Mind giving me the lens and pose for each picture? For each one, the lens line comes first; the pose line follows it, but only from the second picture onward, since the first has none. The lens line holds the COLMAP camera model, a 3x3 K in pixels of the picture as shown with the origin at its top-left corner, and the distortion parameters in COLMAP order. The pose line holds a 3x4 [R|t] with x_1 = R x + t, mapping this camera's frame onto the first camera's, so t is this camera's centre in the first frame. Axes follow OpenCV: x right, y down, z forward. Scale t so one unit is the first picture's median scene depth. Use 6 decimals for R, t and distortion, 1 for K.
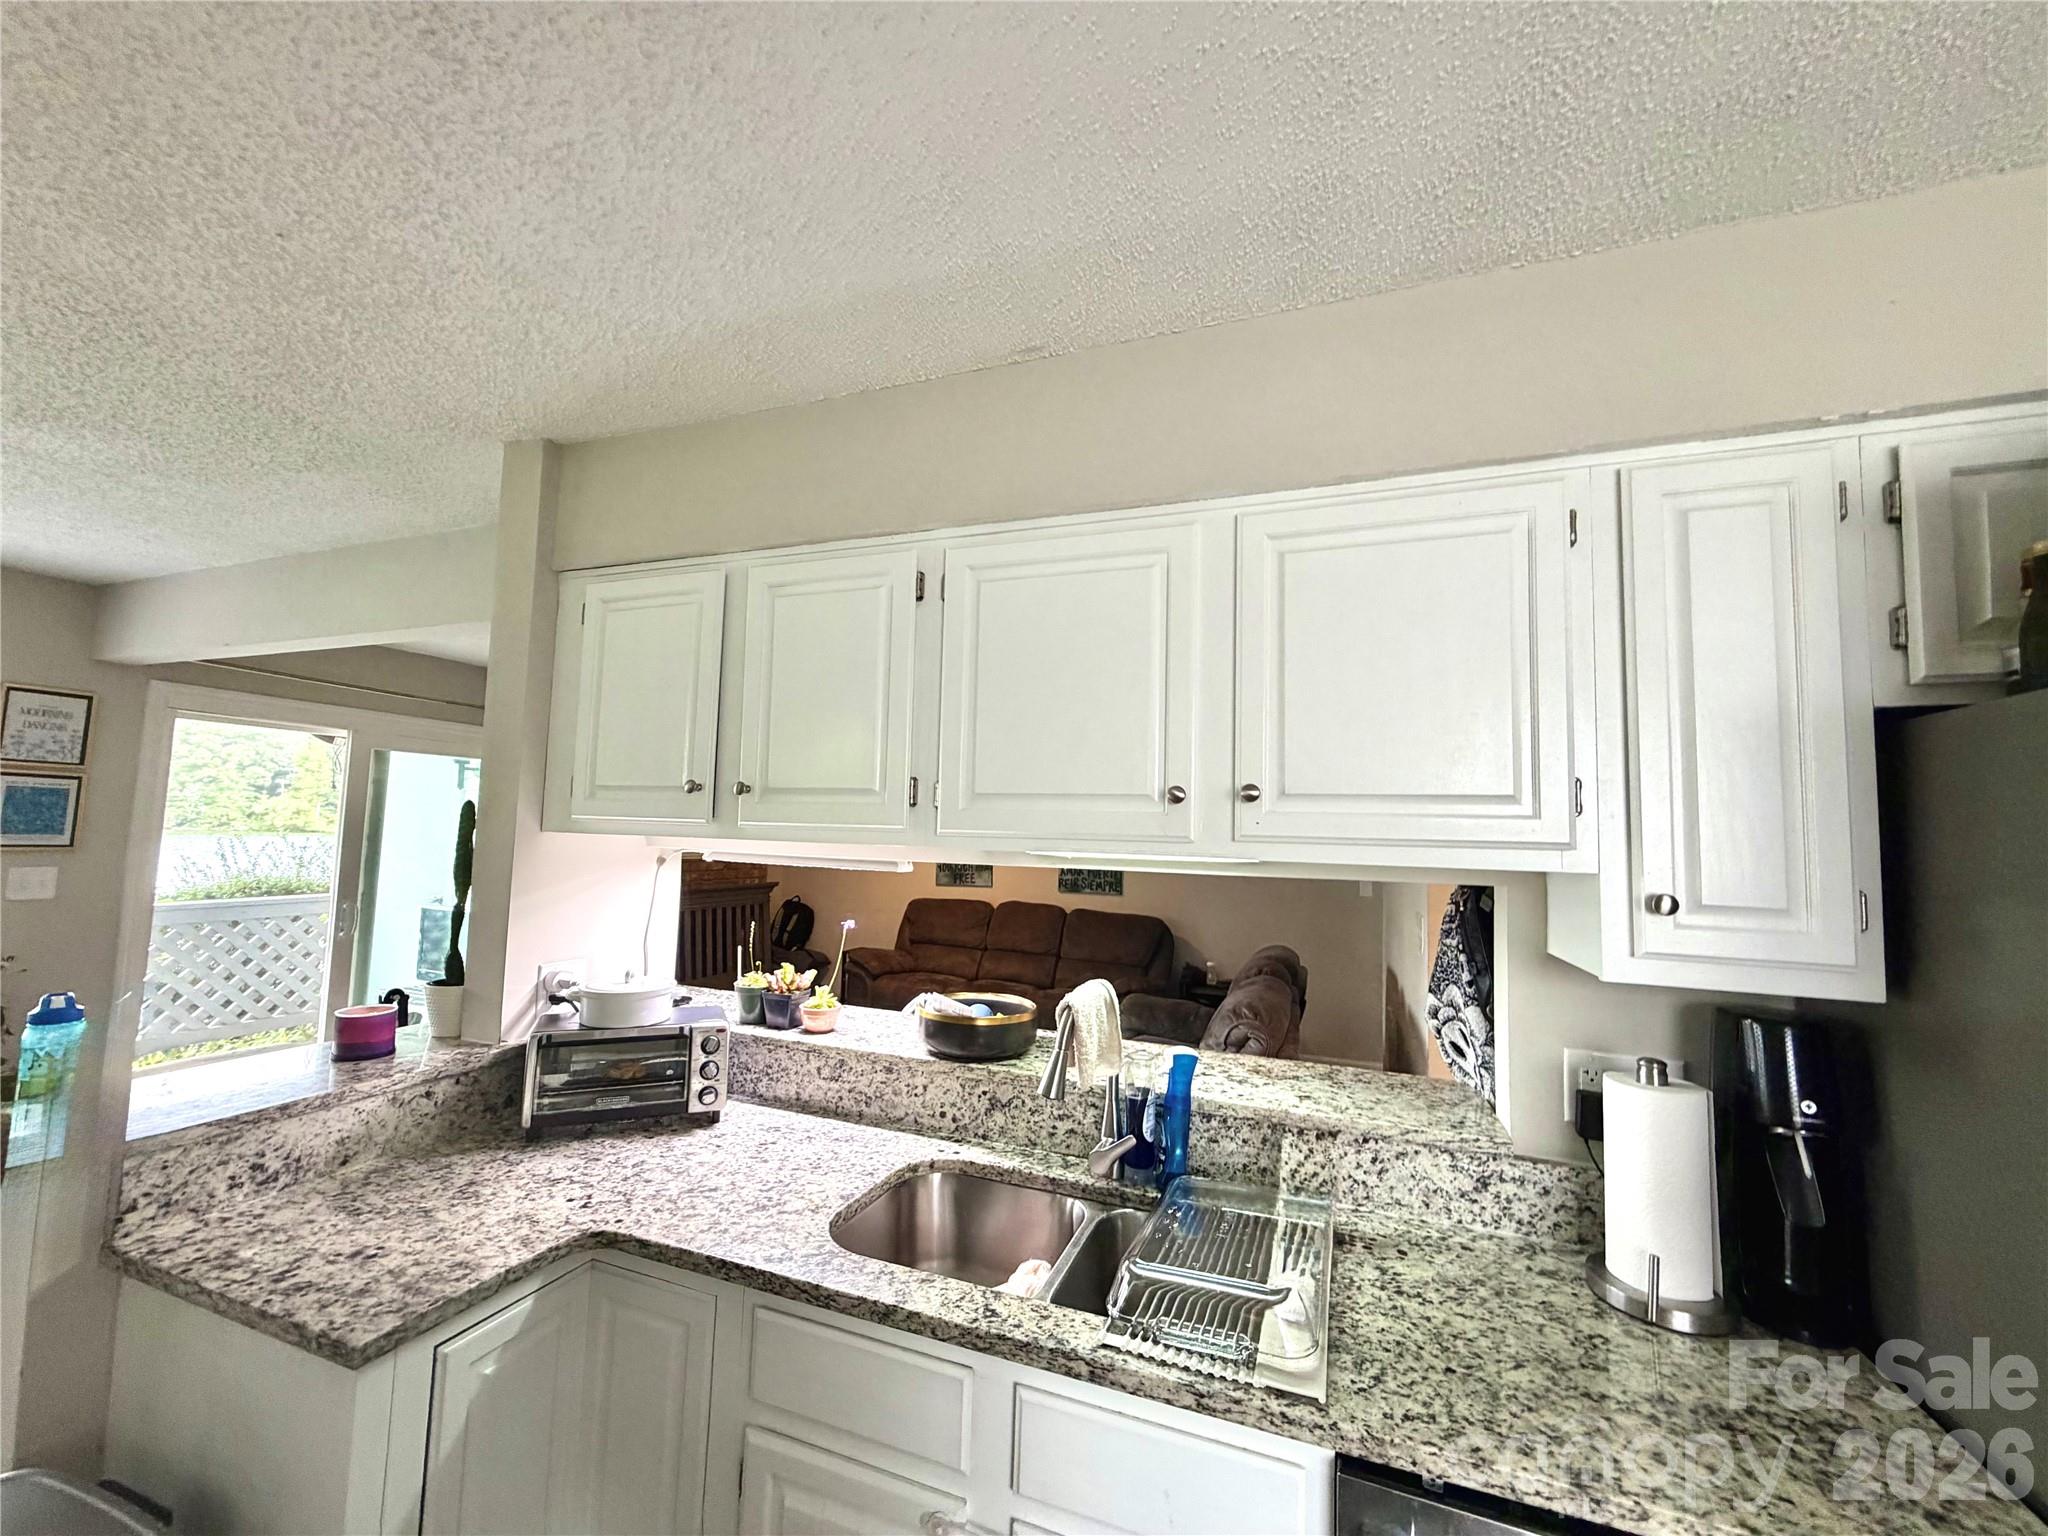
lens RADIAL K [[820.2, 0, 1020.7], [0, 820.2, 772.7], [0, 0, 1]] dist [0.002252, -0.000061]
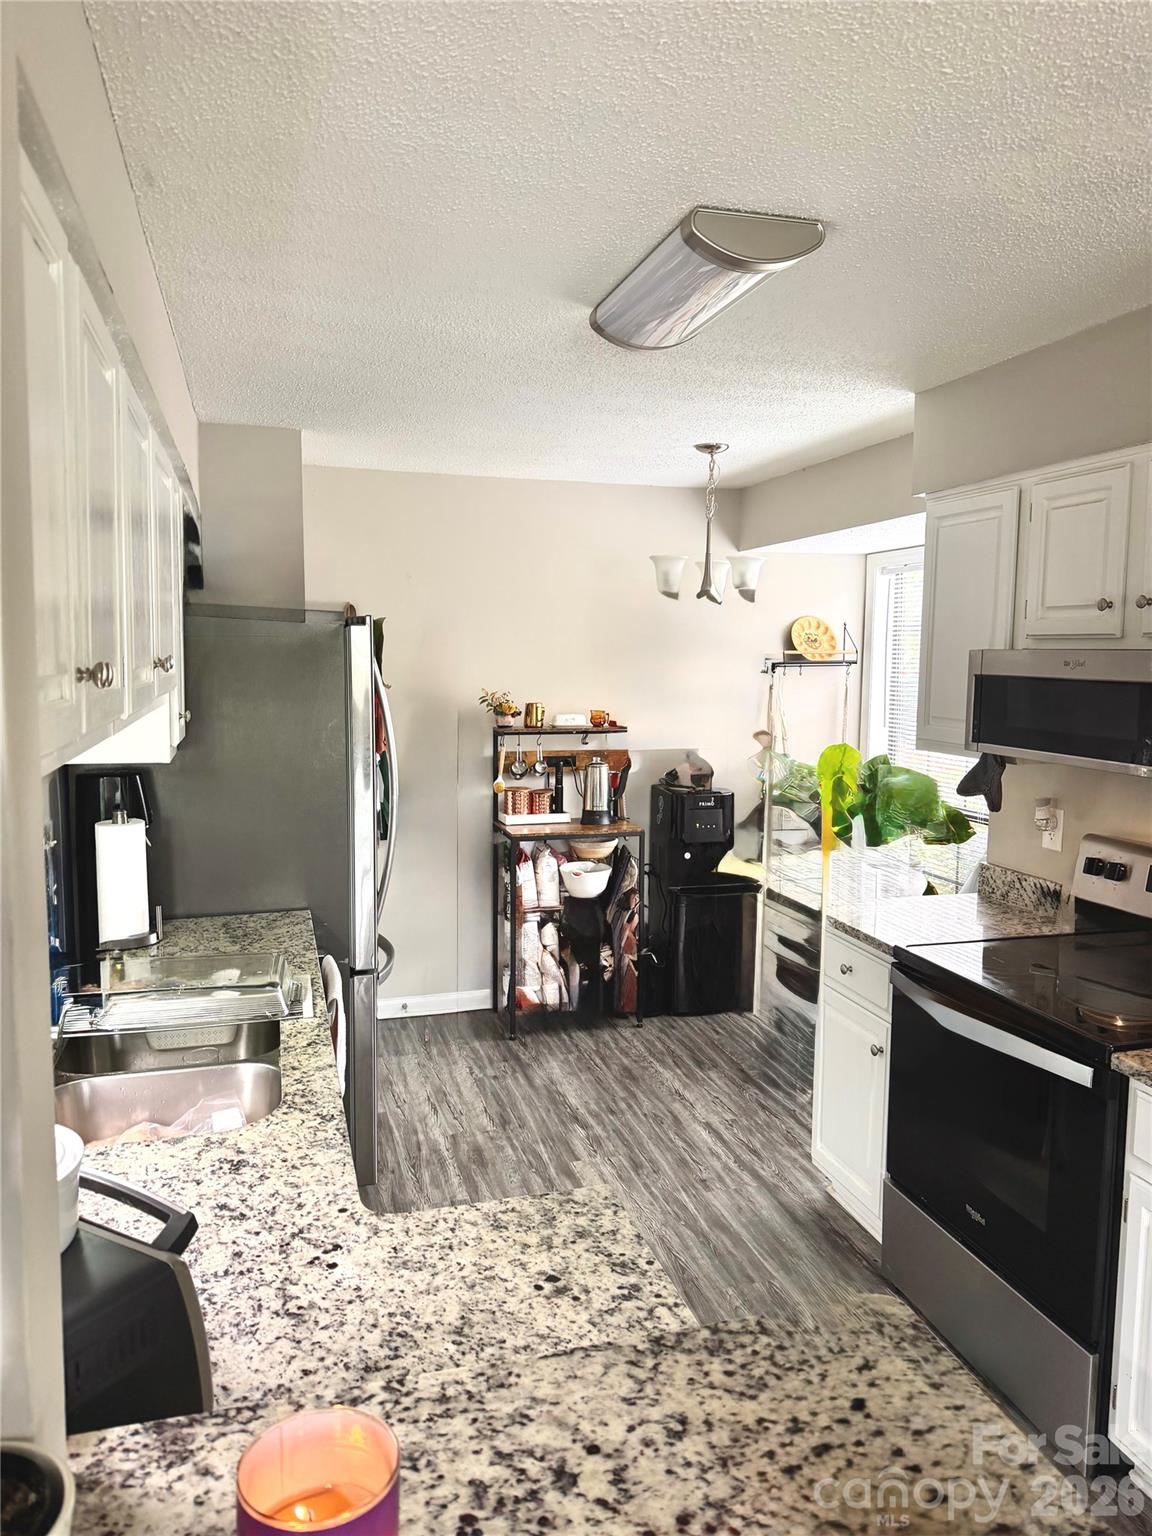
lens RADIAL K [[1083.7, 0, 577.8], [0, 1083.7, 766.1], [0, 0, 1]] dist [0.059626, -0.070858]
pose [[-0.601045, -0.119531, 0.790226, -1.038199], [-0.085032, 0.992705, 0.085483, -0.009276], [-0.794679, -0.015816, -0.606824, 1.065765]]
